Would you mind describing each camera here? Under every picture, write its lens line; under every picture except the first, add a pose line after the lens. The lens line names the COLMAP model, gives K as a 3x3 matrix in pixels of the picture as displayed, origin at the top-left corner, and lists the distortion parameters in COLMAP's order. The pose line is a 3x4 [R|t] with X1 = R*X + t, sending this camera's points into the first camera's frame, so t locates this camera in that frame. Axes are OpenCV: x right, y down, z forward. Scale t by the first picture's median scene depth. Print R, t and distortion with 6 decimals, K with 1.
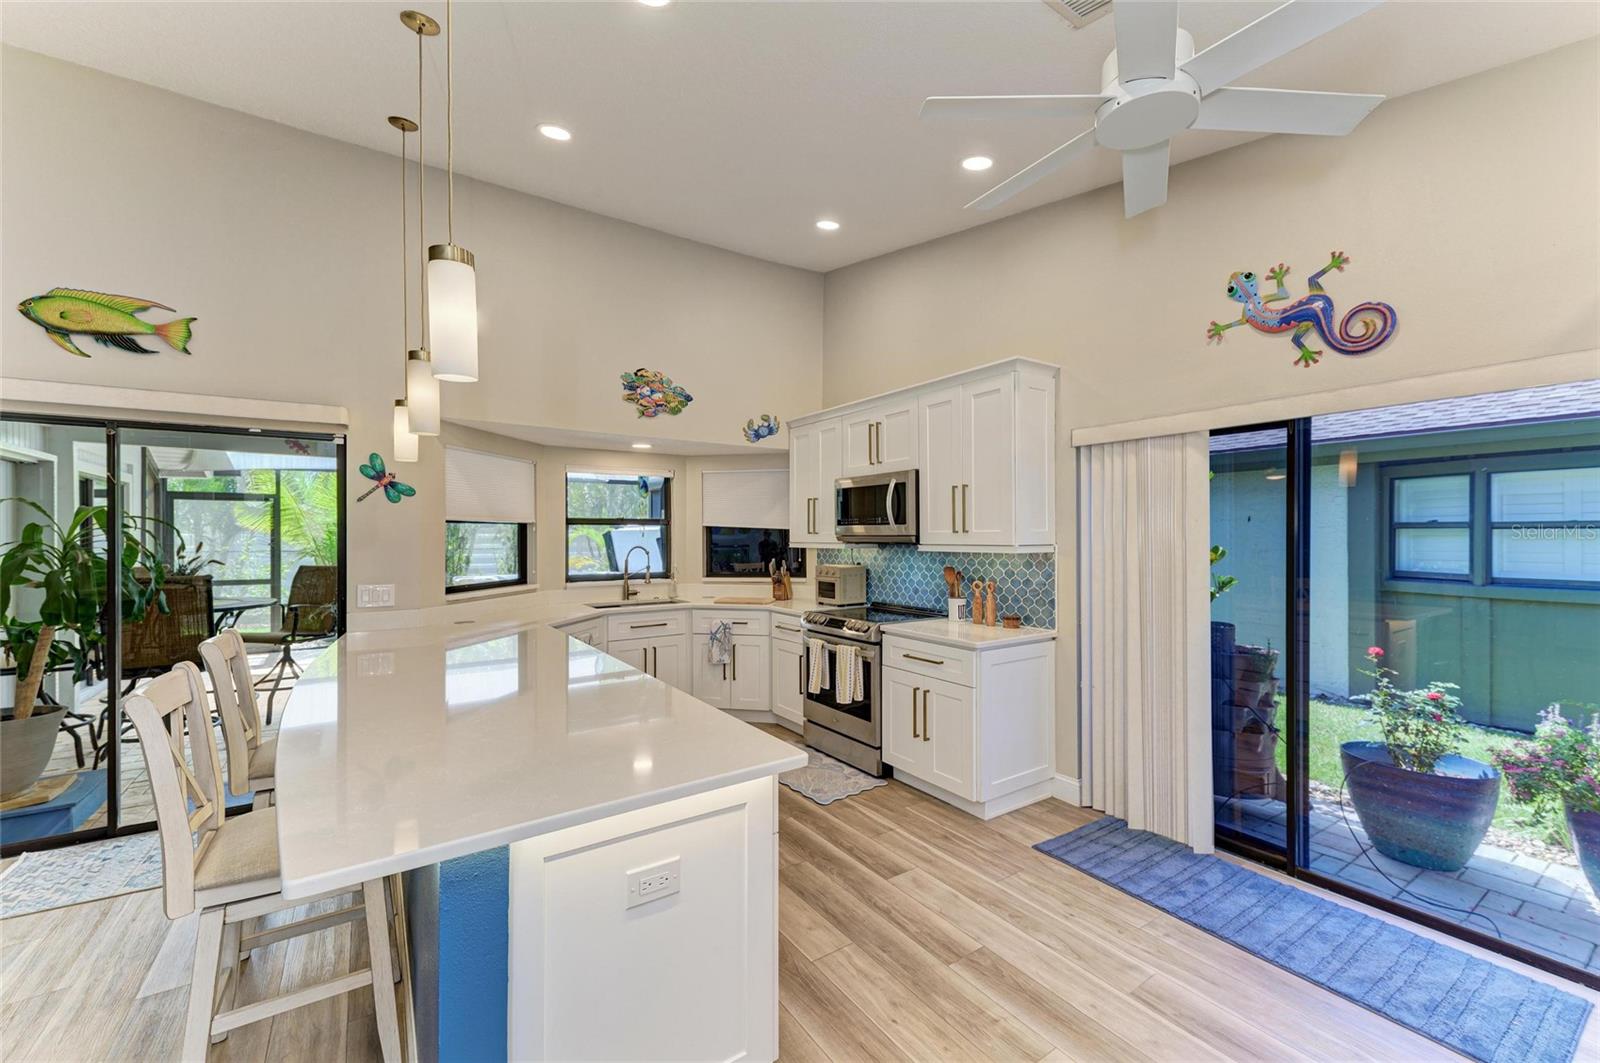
lens RADIAL K [[635.5, 0, 795.7], [0, 635.5, 533.1], [0, 0, 1]] dist [0.018131, -0.004651]
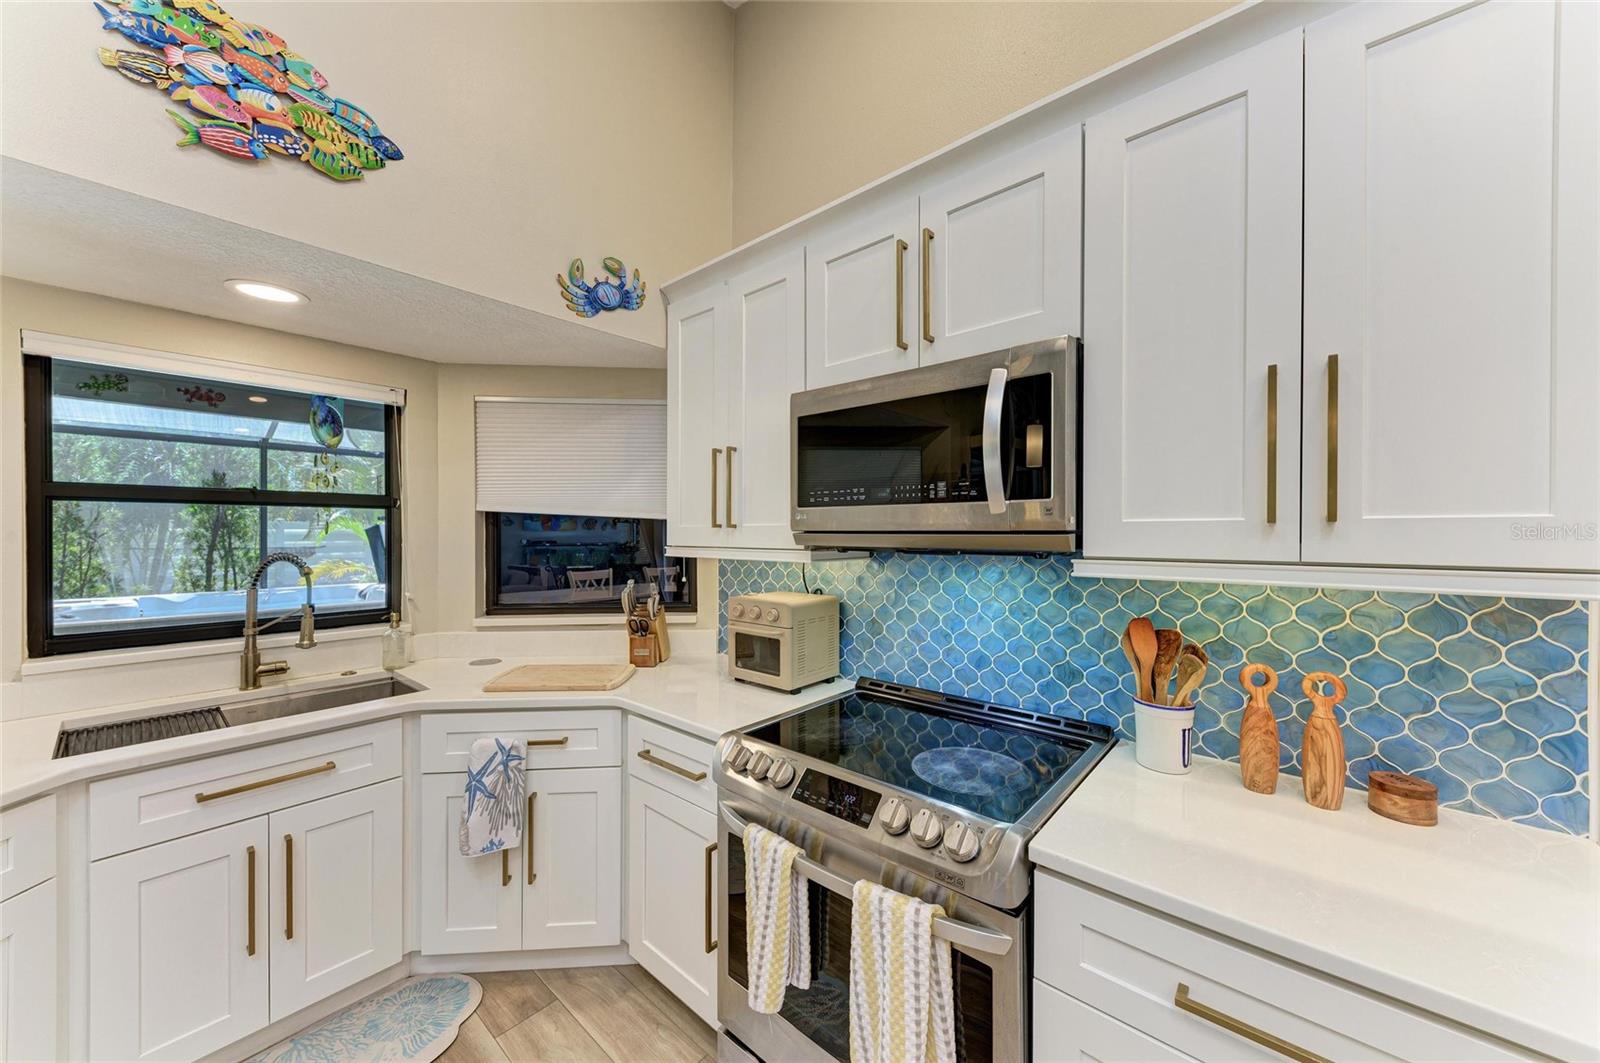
lens RADIAL K [[580.5, 0, 797.9], [0, 580.5, 533.7], [0, 0, 1]] dist [0.014351, -0.003624]
pose [[0.966040, 0.002498, 0.258380, -0.034531], [-0.003889, 0.999981, 0.004872, 0.003936], [-0.258363, -0.005712, 0.966031, 0.723320]]
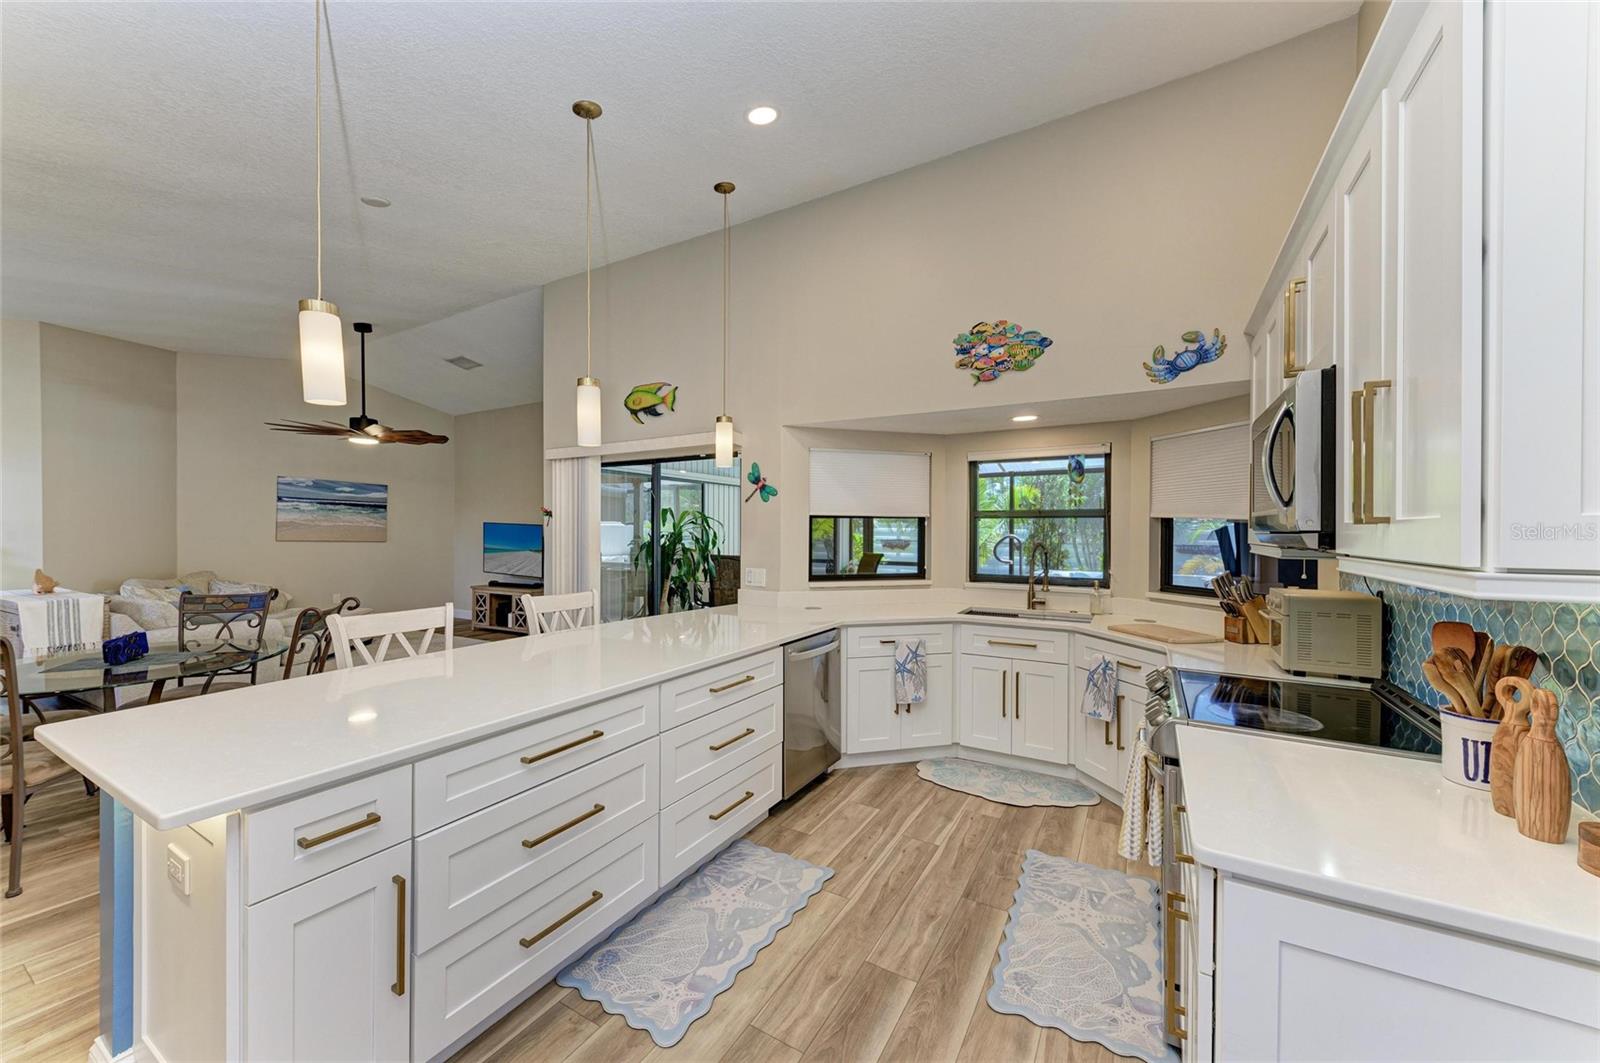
lens RADIAL K [[580.5, 0, 807.5], [0, 580.5, 539.2], [0, 0, 1]] dist [0.014351, -0.003624]
pose [[0.440455, 0.016495, -0.897623, 0.370536], [-0.004763, 0.999860, 0.016036, 0.004831], [0.897762, -0.002788, 0.440472, 0.538776]]
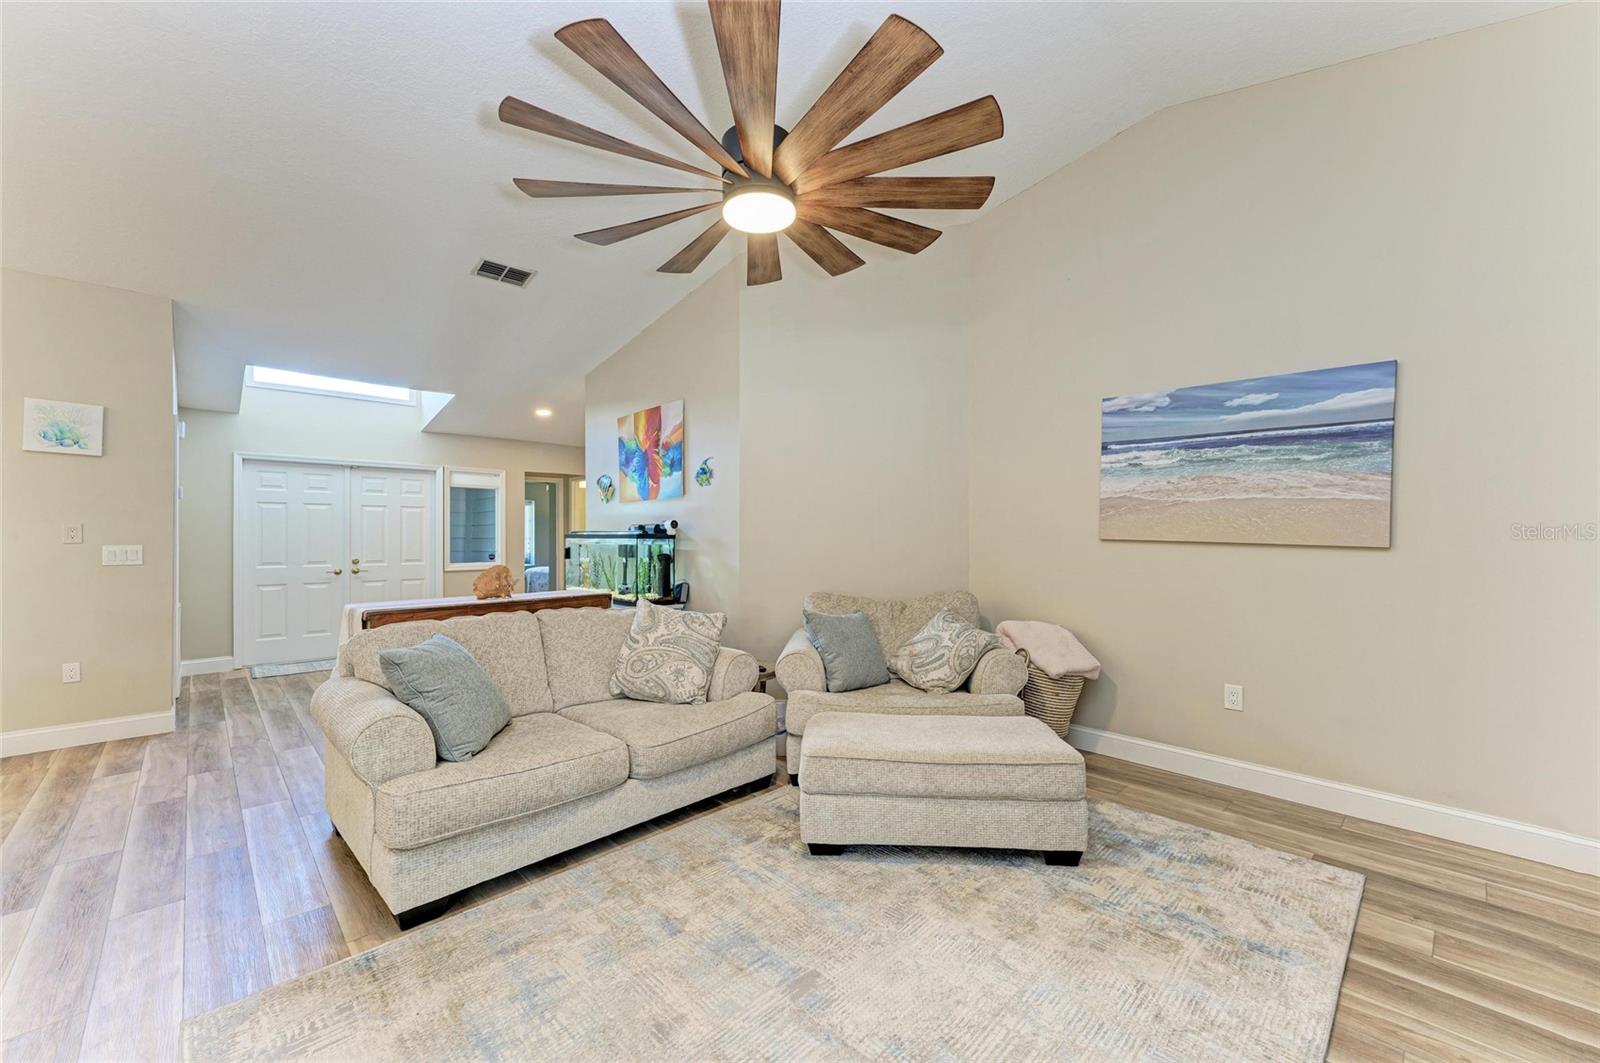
lens RADIAL K [[635.5, 0, 793.6], [0, 635.5, 540.9], [0, 0, 1]] dist [0.018131, -0.004651]
pose [[-0.985419, 0.003828, -0.170100, -1.480303], [0.002593, 0.999969, 0.007478, 0.041118], [0.170123, 0.006928, -0.985398, 0.703421]]
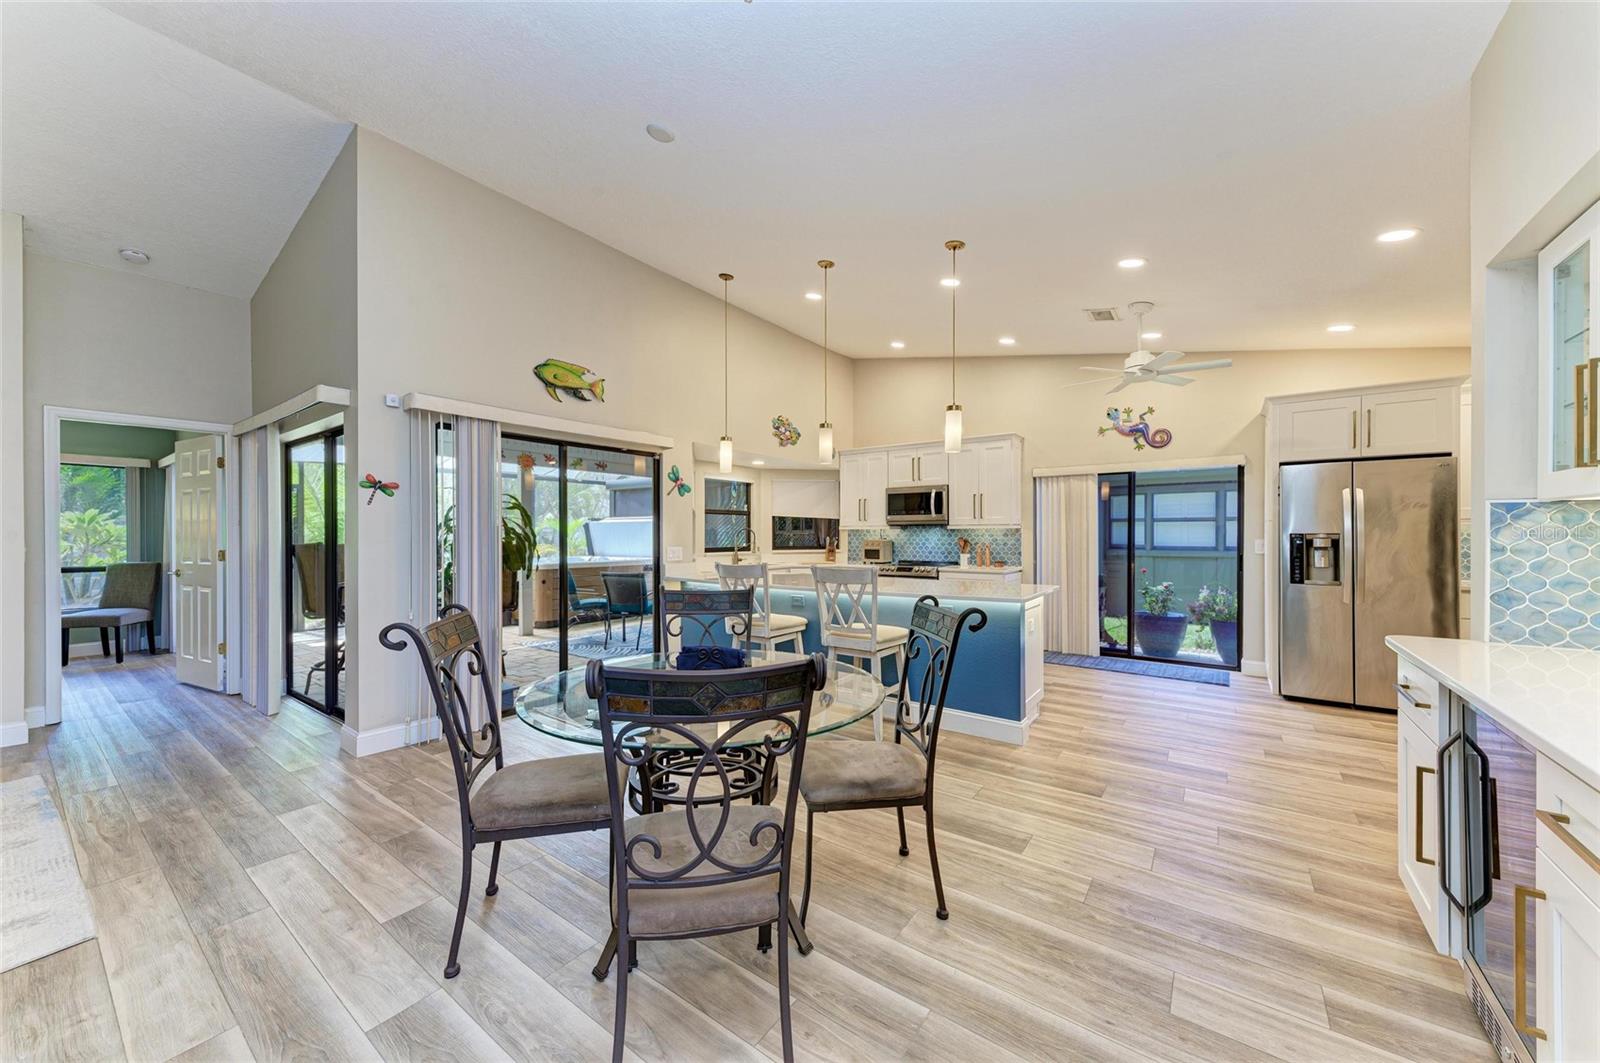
lens RADIAL K [[580.5, 0, 797.9], [0, 580.5, 535.2], [0, 0, 1]] dist [0.014351, -0.003624]
pose [[0.938950, 0.000629, 0.344053, -0.789120], [-0.001866, 0.999993, 0.003262, 0.041232], [-0.344048, -0.003705, 0.938945, -0.432455]]
